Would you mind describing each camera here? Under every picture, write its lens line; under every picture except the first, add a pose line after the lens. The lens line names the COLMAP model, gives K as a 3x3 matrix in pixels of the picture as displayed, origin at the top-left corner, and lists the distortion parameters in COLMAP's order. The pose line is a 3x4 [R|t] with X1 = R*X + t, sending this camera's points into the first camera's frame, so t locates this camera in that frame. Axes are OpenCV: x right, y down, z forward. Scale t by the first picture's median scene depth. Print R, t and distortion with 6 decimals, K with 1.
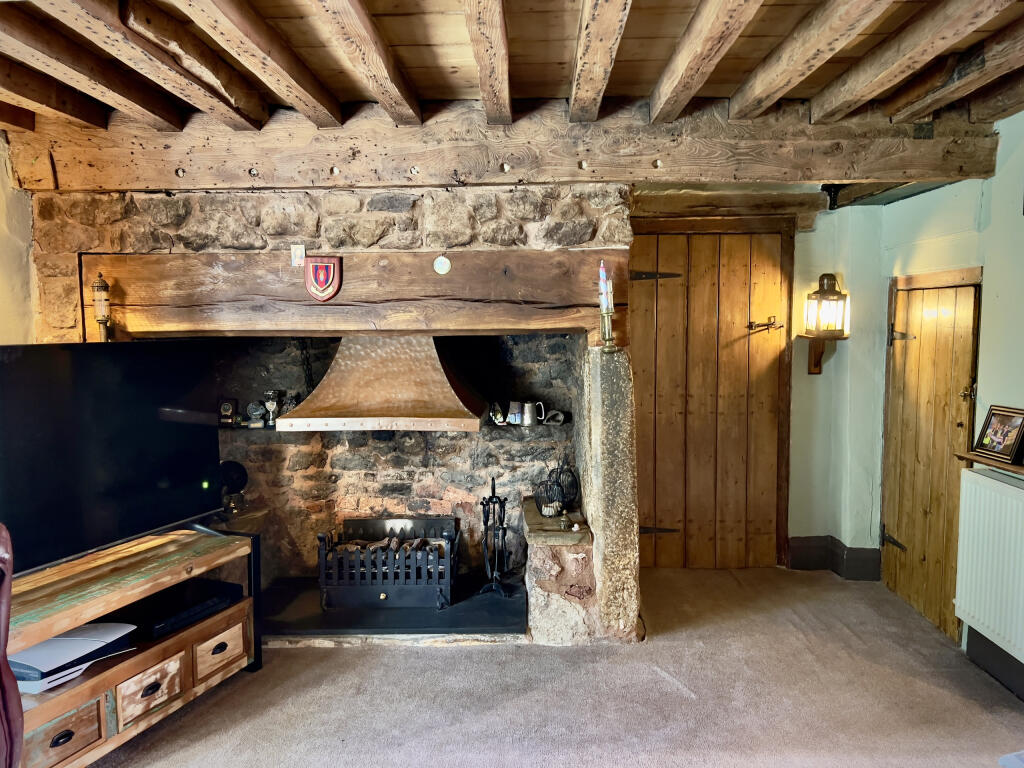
lens RADIAL K [[772.5, 0, 509.8], [0, 772.5, 387.6], [0, 0, 1]] dist [0.039160, -0.003963]
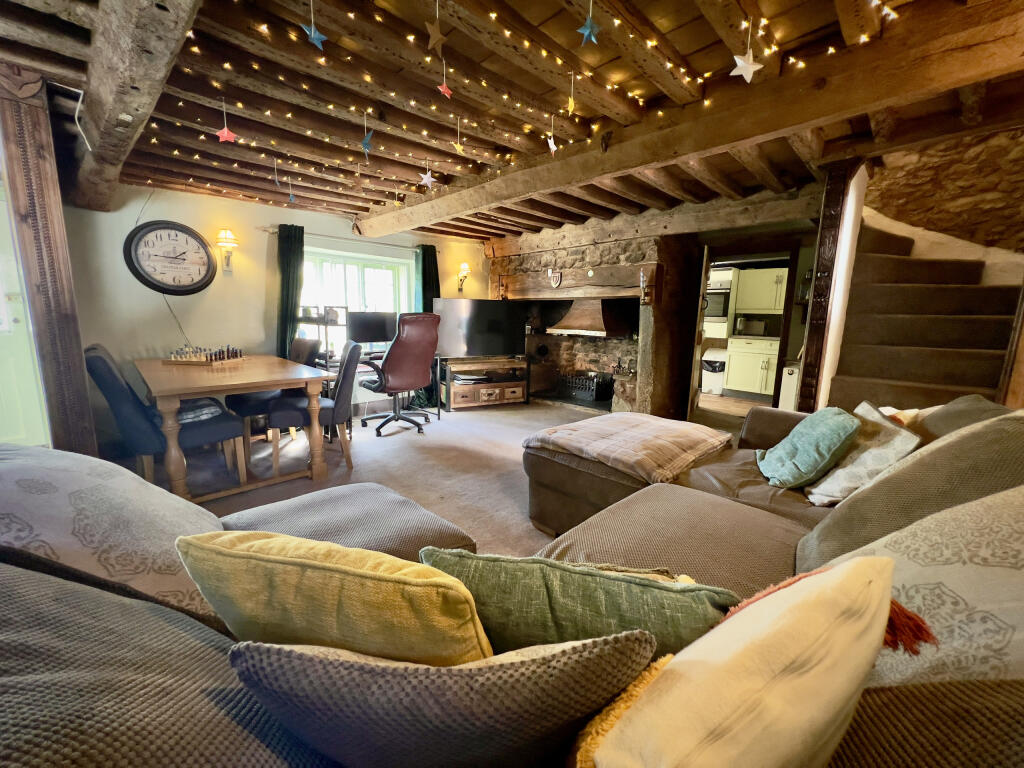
lens RADIAL K [[411.2, 0, 510.1], [0, 411.2, 381.1], [0, 0, 1]] dist [-0.001804, -0.000180]
pose [[0.729654, 0.124711, -0.672349, 0.747118], [-0.079735, 0.992038, 0.097478, 0.105242], [0.679152, -0.017515, 0.733788, -0.291079]]
